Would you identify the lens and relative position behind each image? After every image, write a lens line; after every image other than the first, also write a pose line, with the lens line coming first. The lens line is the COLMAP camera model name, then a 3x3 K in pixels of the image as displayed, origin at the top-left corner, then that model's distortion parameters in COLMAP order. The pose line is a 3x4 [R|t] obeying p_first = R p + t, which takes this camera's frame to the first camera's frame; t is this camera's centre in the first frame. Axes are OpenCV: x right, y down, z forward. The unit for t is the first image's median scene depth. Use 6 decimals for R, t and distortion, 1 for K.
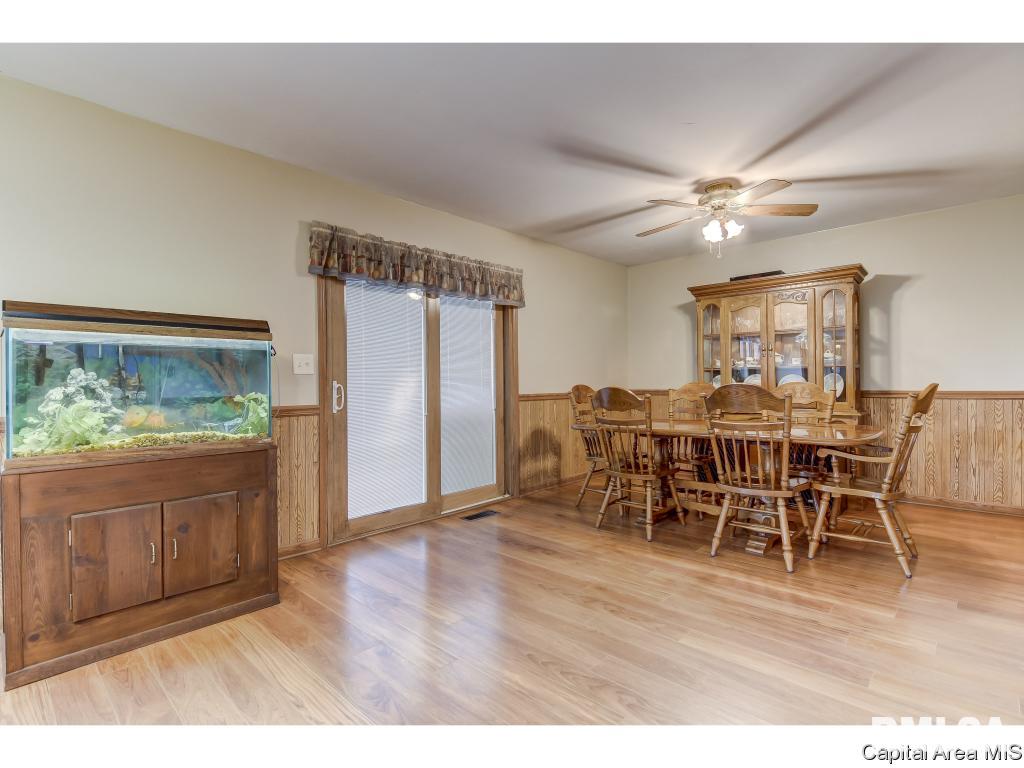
lens RADIAL K [[502.7, 0, 502.7], [0, 502.7, 383.1], [0, 0, 1]] dist [0.004195, -0.000063]
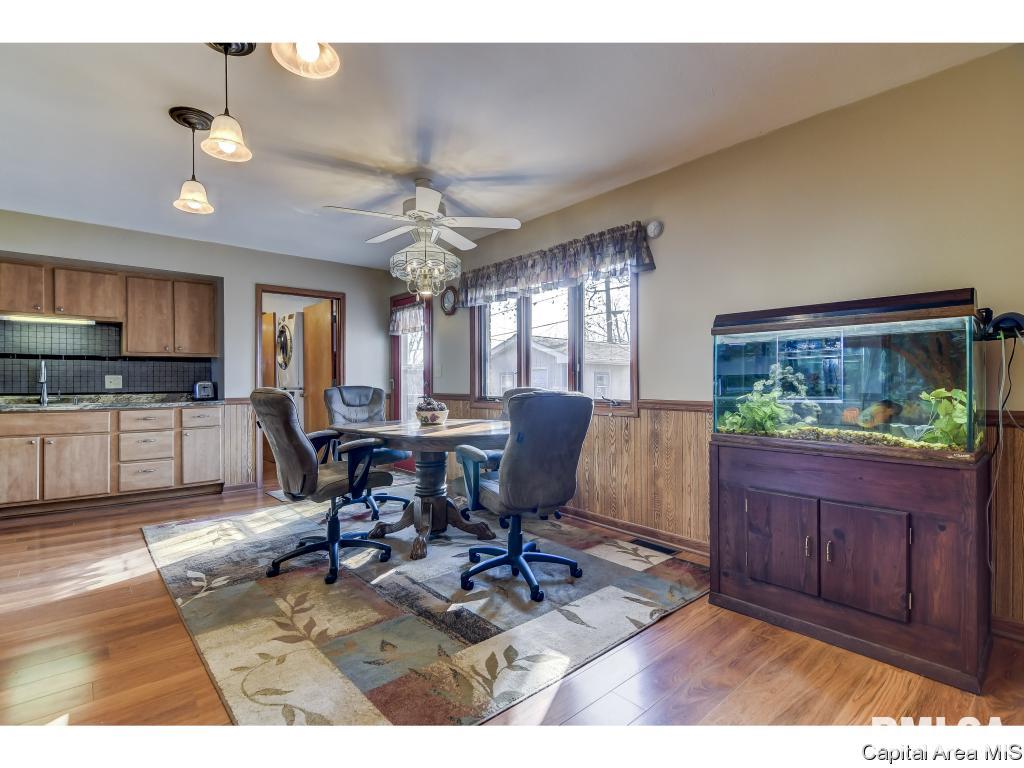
lens RADIAL K [[490.8, 0, 510.8], [0, 490.8, 383.1], [0, 0, 1]] dist [0.001429, -0.001020]
pose [[-0.082081, 0.011311, -0.996561, 0.225453], [0.005020, 0.999928, 0.010936, -0.000441], [0.996613, -0.004105, -0.082132, 0.345116]]
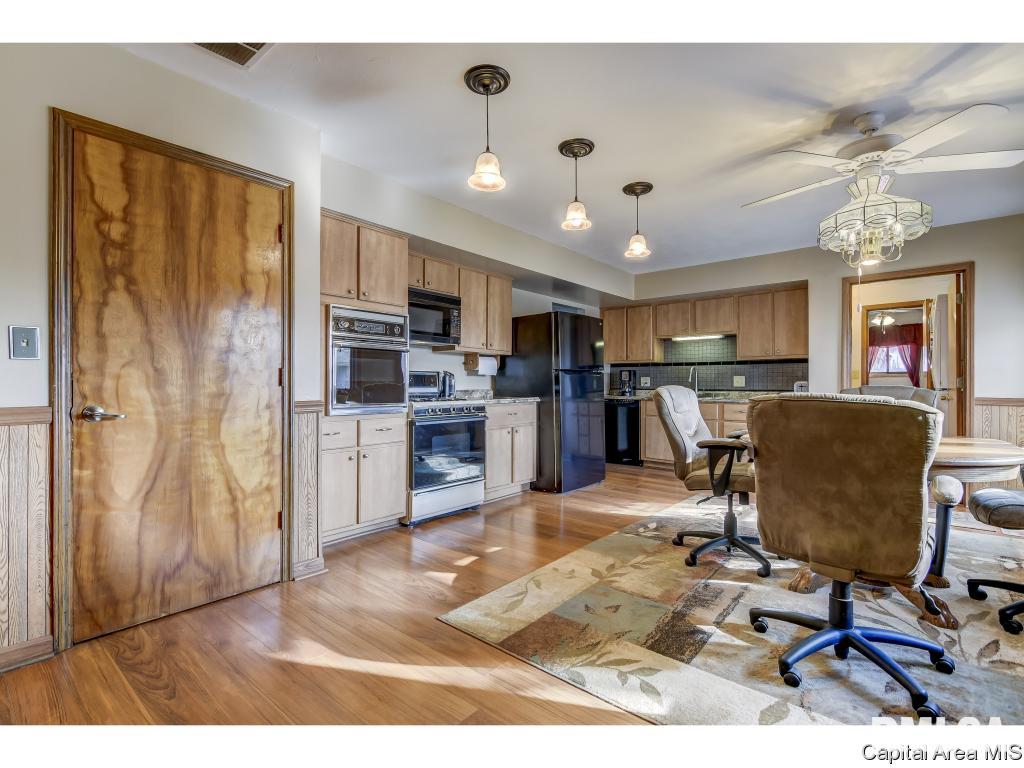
lens RADIAL K [[490.8, 0, 510.8], [0, 490.8, 383.1], [0, 0, 1]] dist [0.001429, -0.001020]
pose [[-0.998186, 0.009566, -0.059447, -0.198528], [0.009689, 0.999951, -0.001786, 0.007661], [0.059427, -0.002359, -0.998230, 0.861513]]
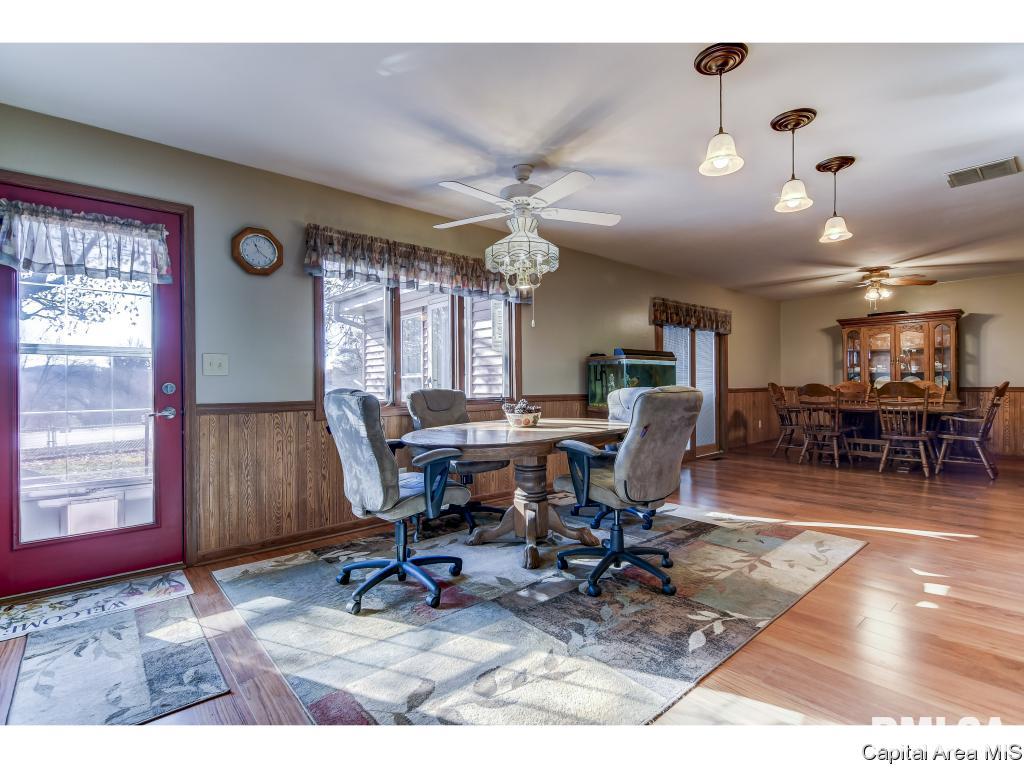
lens RADIAL K [[490.8, 0, 510.8], [0, 490.8, 383.1], [0, 0, 1]] dist [0.001429, -0.001020]
pose [[0.995540, 0.002667, -0.094300, -0.788523], [-0.002685, 0.999996, -0.000070, 0.010892], [0.094299, 0.000322, 0.995544, -0.964331]]
